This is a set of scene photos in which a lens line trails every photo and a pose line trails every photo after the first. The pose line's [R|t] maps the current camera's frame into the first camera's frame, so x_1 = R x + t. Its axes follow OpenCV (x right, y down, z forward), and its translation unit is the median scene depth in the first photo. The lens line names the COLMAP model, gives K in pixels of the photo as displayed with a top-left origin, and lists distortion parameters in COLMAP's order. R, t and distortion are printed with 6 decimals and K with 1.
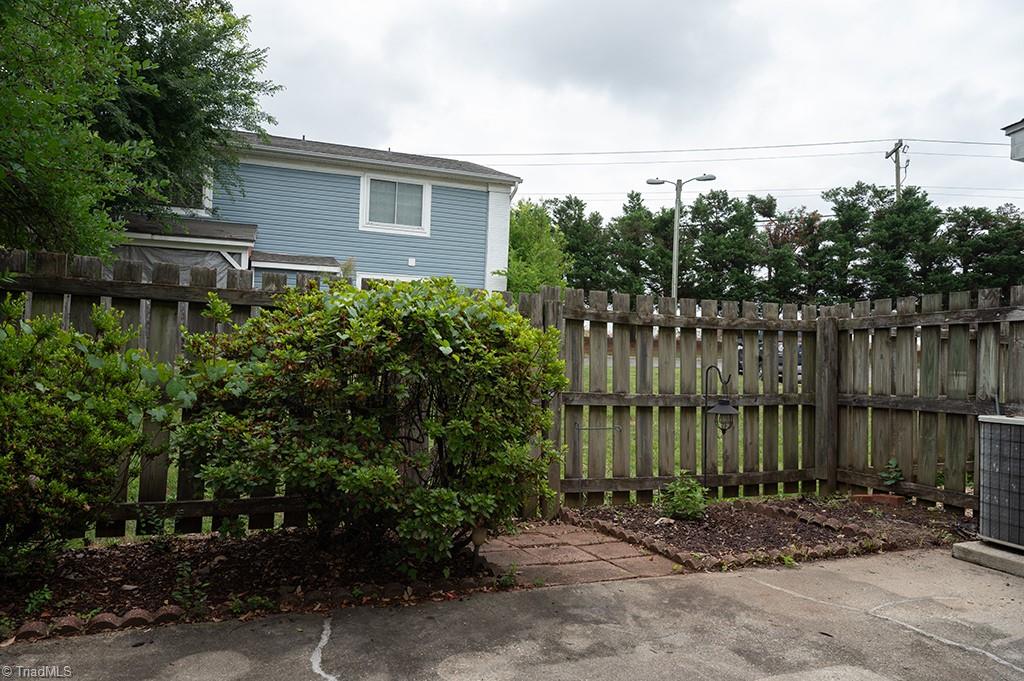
lens RADIAL K [[683.2, 0, 511.8], [0, 683.2, 342.5], [0, 0, 1]] dist [-0.006709, -0.001391]
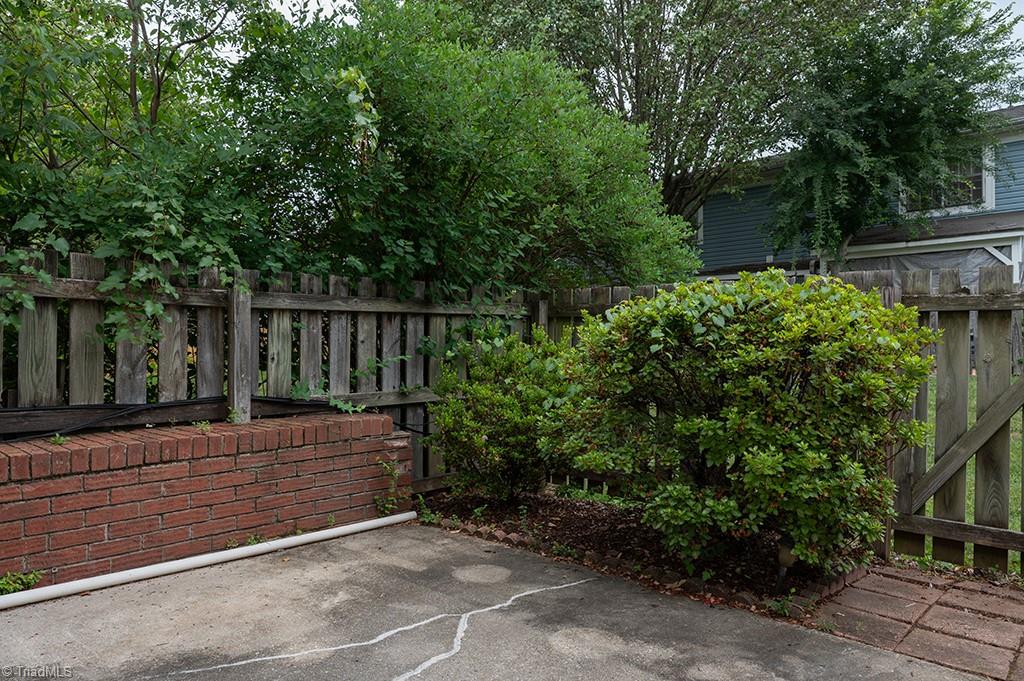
lens RADIAL K [[683.2, 0, 511.2], [0, 683.2, 340.8], [0, 0, 1]] dist [-0.006709, -0.001391]
pose [[0.430689, -0.040319, -0.901599, 0.717361], [0.022461, 0.999171, -0.033953, 0.035897], [0.902221, -0.005628, 0.431238, 0.361549]]
